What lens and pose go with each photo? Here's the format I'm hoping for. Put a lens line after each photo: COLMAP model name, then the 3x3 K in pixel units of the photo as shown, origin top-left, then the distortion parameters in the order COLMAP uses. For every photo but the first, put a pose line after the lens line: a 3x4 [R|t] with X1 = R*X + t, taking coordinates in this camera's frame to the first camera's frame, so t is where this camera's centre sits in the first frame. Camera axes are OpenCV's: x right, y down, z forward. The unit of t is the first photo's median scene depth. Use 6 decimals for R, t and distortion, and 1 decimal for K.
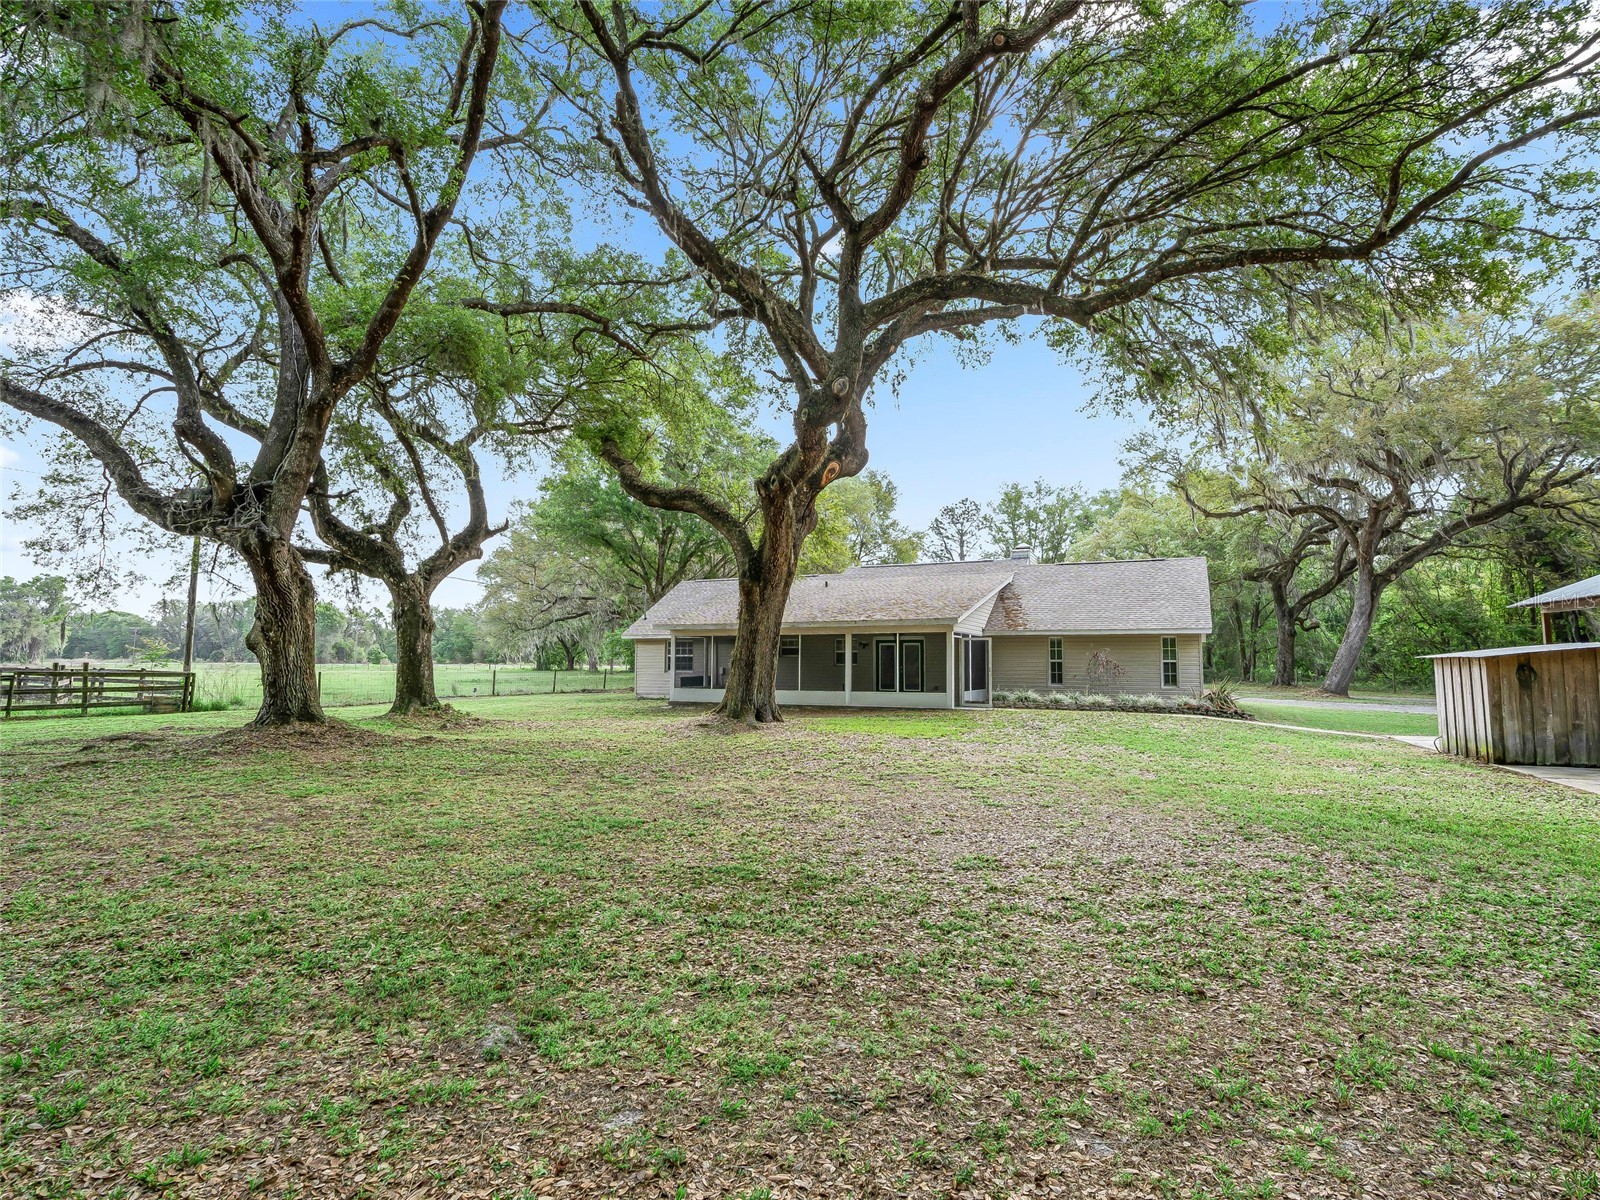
lens RADIAL K [[823.8, 0, 795.9], [0, 823.8, 592.8], [0, 0, 1]] dist [-0.018589, 0.013511]
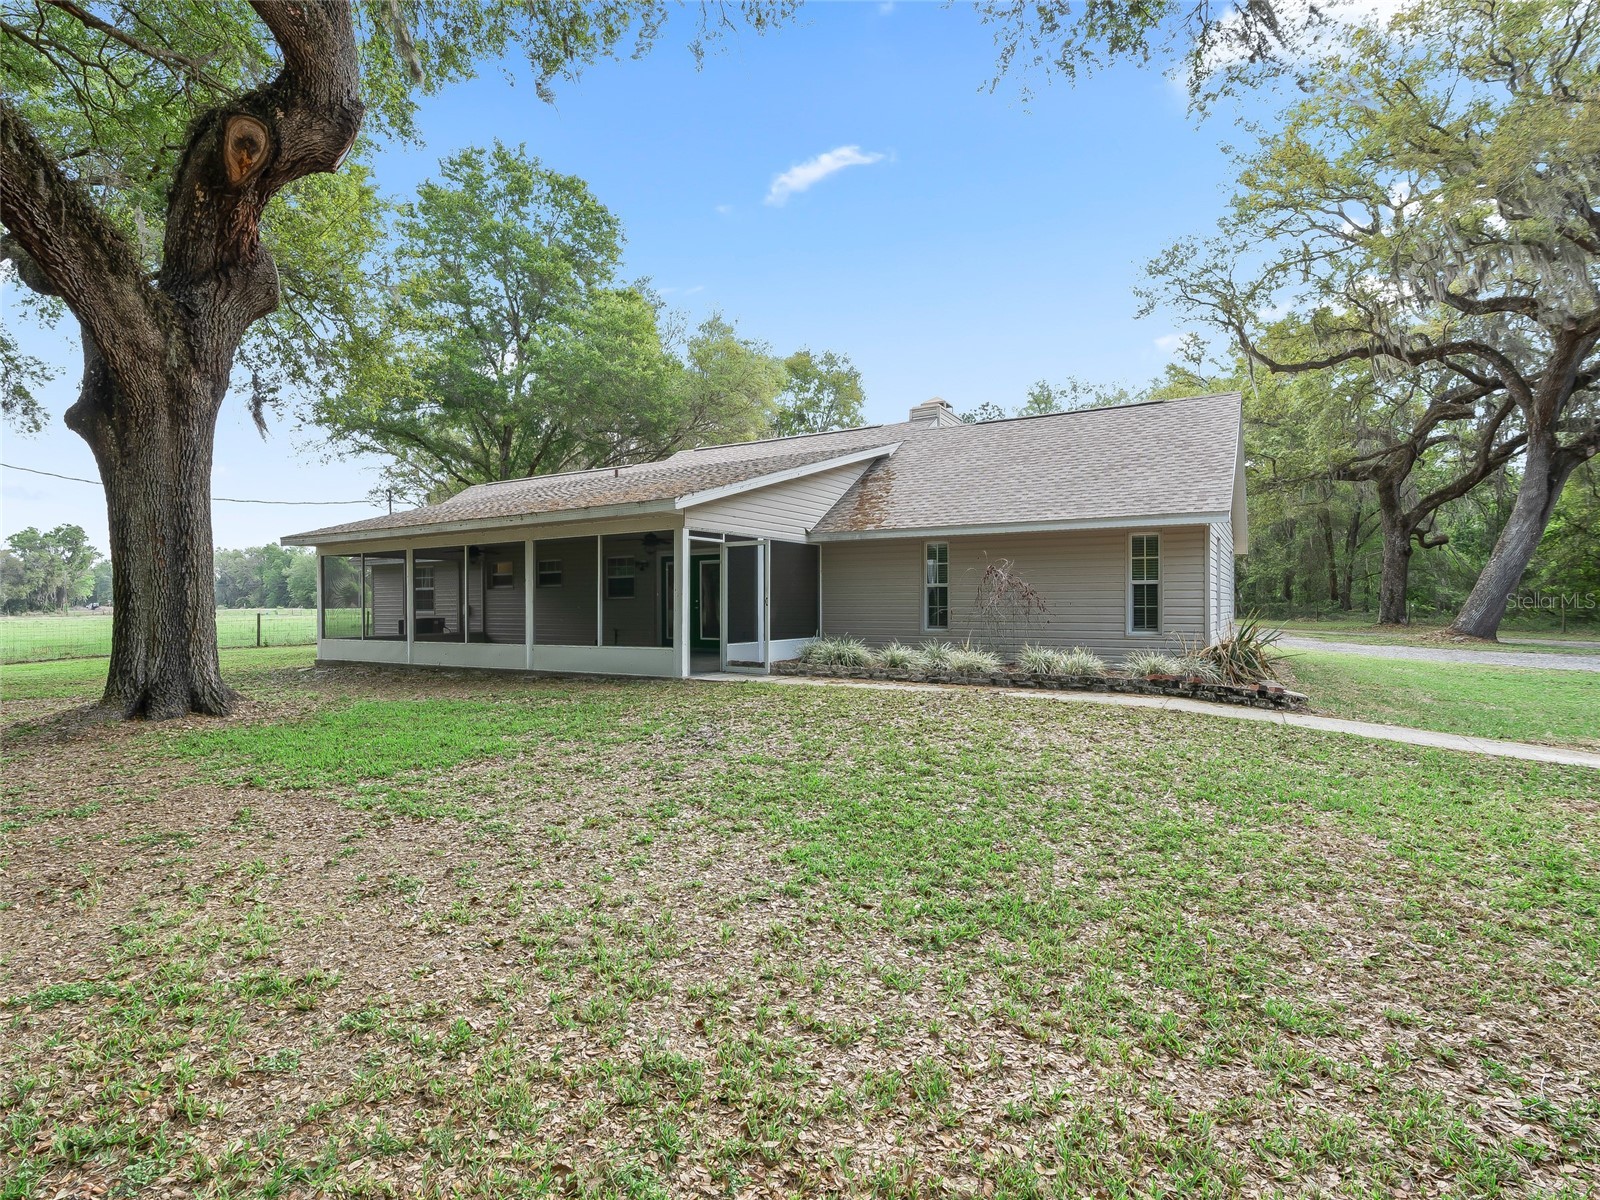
lens RADIAL K [[823.8, 0, 756.8], [0, 823.8, 607.1], [0, 0, 1]] dist [-0.018589, 0.013511]
pose [[0.992138, -0.011074, -0.124657, 0.167806], [0.022084, 0.995938, 0.087288, 0.029336], [0.123184, -0.089354, 0.988353, 0.279765]]
